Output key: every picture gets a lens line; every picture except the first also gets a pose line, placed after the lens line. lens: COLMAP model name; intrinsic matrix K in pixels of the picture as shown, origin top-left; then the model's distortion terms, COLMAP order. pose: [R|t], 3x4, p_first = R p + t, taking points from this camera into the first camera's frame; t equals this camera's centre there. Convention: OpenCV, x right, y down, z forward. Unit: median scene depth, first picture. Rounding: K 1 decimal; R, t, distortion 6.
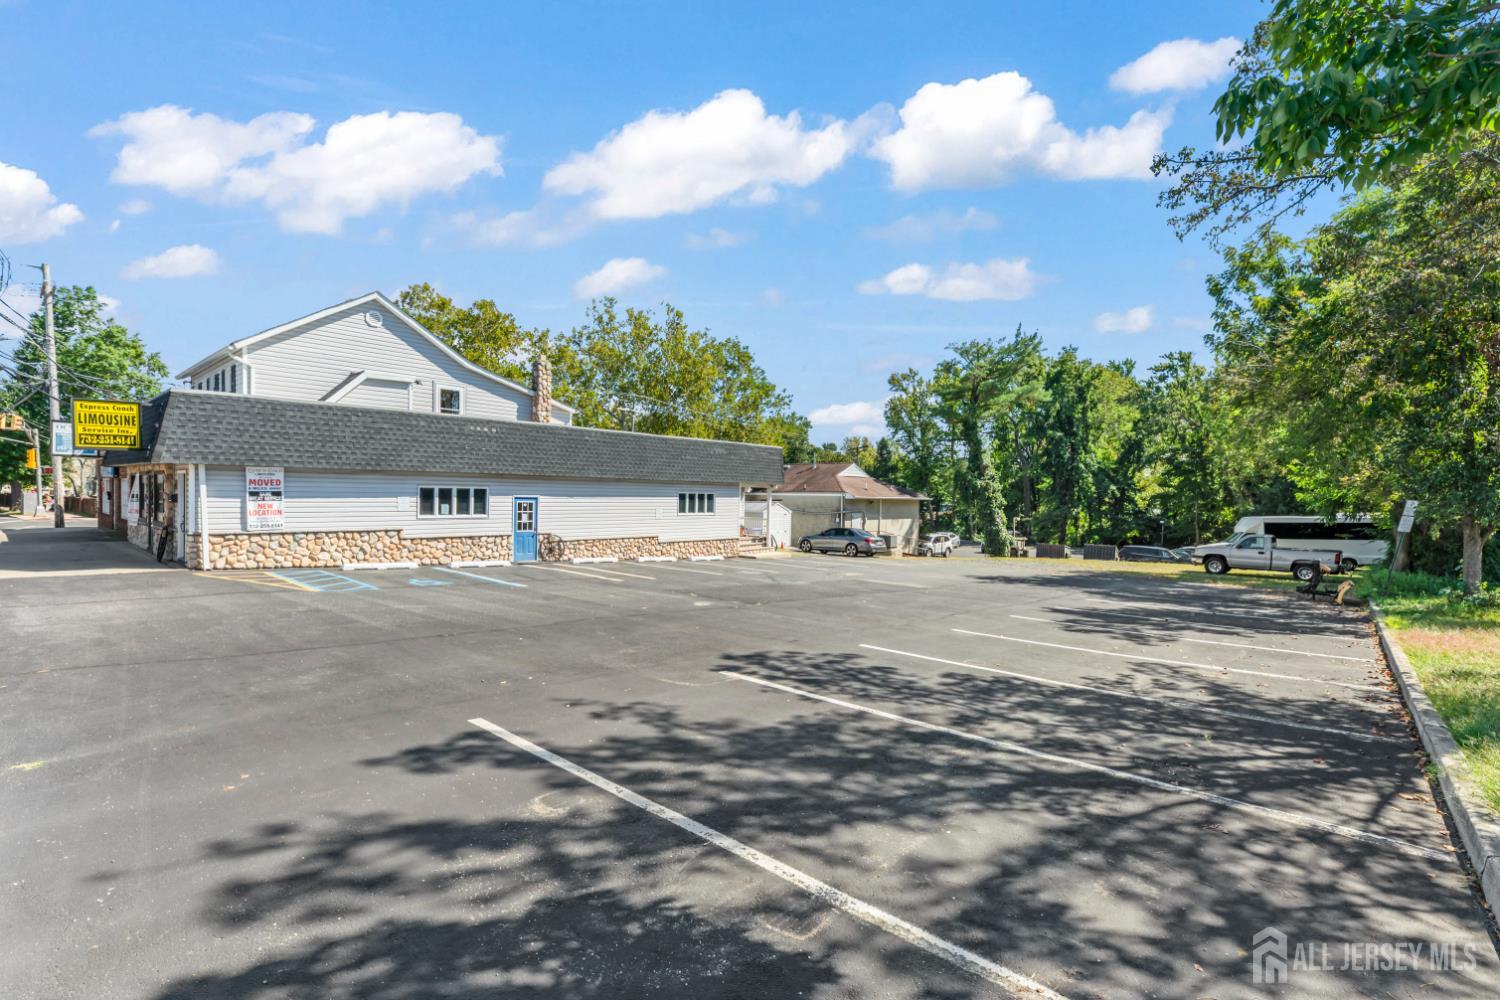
lens RADIAL K [[684.9, 0, 750.1], [0, 684.9, 508.3], [0, 0, 1]] dist [0.011538, -0.000019]
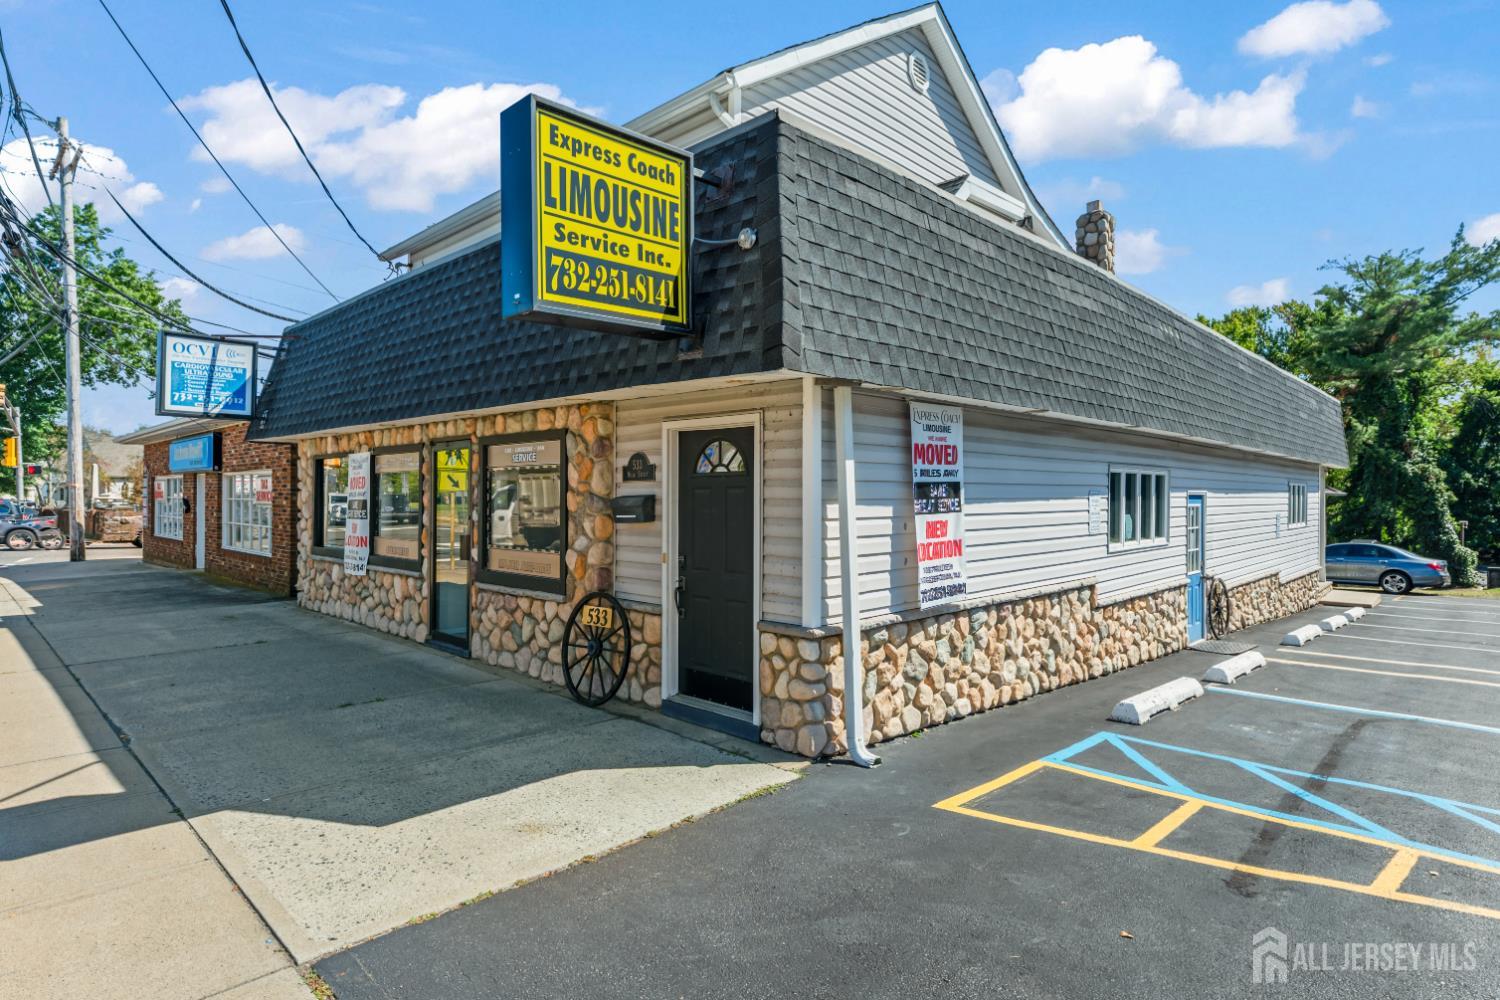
lens RADIAL K [[802.7, 0, 754.4], [0, 802.7, 493.3], [0, 0, 1]] dist [0.002254, 0.000458]
pose [[0.999614, -0.014087, -0.023964, -0.764892], [0.013529, 0.999637, -0.023281, -0.012084], [0.024283, 0.022947, 0.999442, 0.619713]]
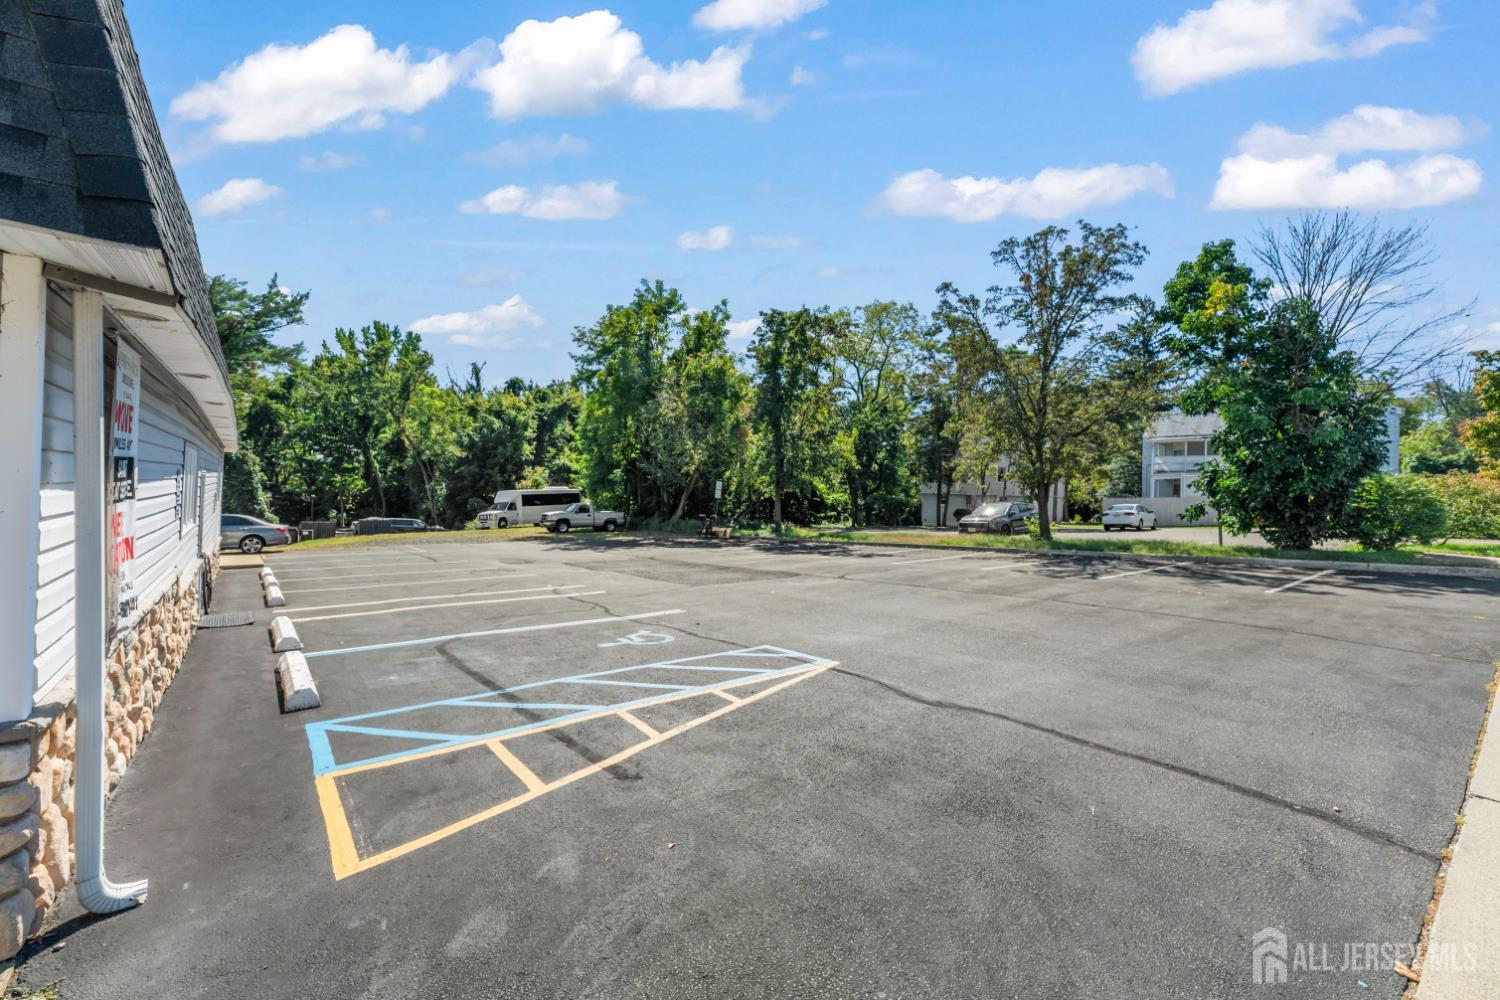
lens RADIAL K [[614.0, 0, 752.3], [0, 614.0, 495.6], [0, 0, 1]] dist [0.002735, -0.000140]
pose [[0.152842, -0.021392, 0.988019, -0.851143], [-0.004971, 0.999736, 0.022415, -0.017569], [-0.988238, -0.008337, 0.152695, 0.756735]]
